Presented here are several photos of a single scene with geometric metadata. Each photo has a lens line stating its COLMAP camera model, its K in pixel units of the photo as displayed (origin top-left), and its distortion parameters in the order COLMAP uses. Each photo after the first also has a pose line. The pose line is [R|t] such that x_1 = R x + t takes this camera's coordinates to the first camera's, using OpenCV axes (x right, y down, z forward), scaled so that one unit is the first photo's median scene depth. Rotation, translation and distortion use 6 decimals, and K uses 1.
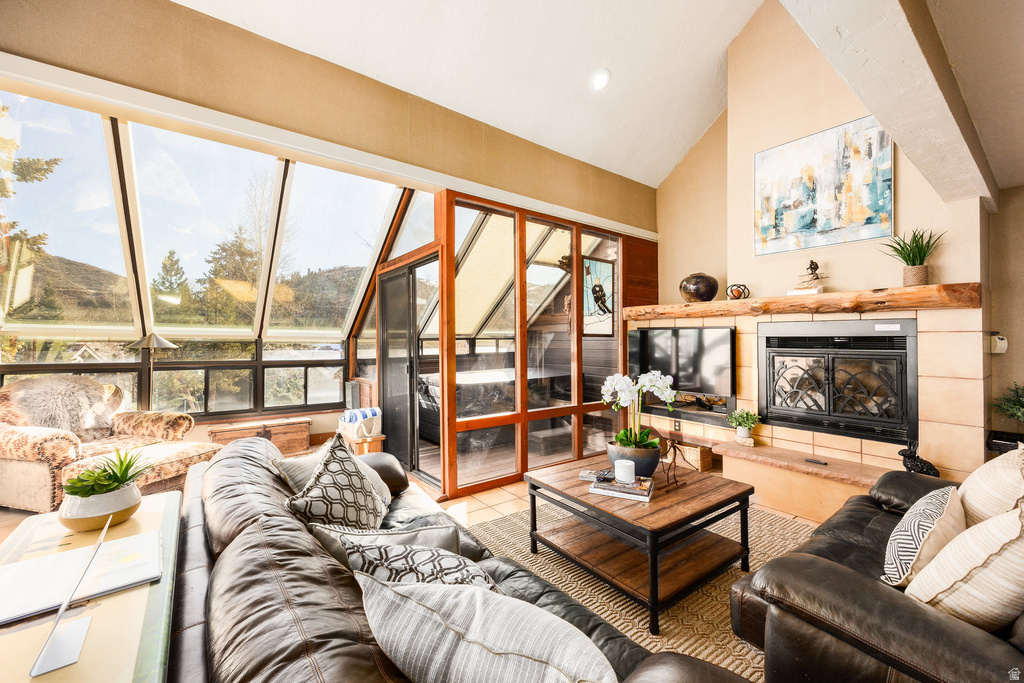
lens RADIAL K [[396.3, 0, 516.4], [0, 396.3, 341.5], [0, 0, 1]] dist [-0.001488, -0.000283]
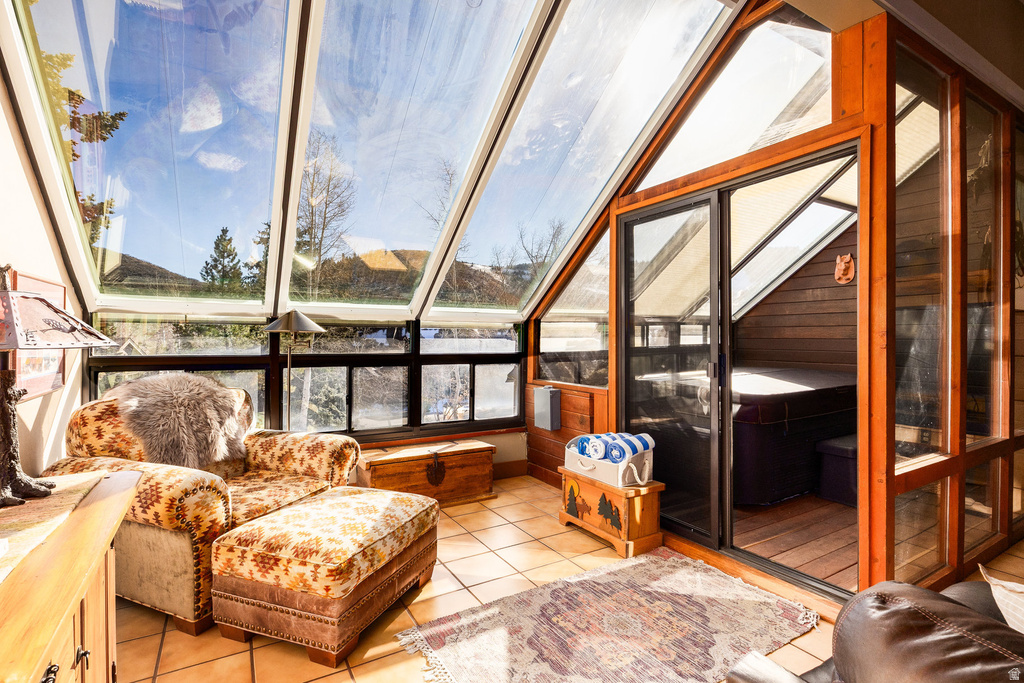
lens RADIAL K [[485.2, 0, 533.7], [0, 485.2, 336.4], [0, 0, 1]] dist [-0.010989, -0.001031]
pose [[0.991288, 0.000675, -0.131707, -0.416276], [-0.000054, 0.999989, 0.004714, 0.017982], [0.131709, -0.004666, 0.991277, 0.265118]]
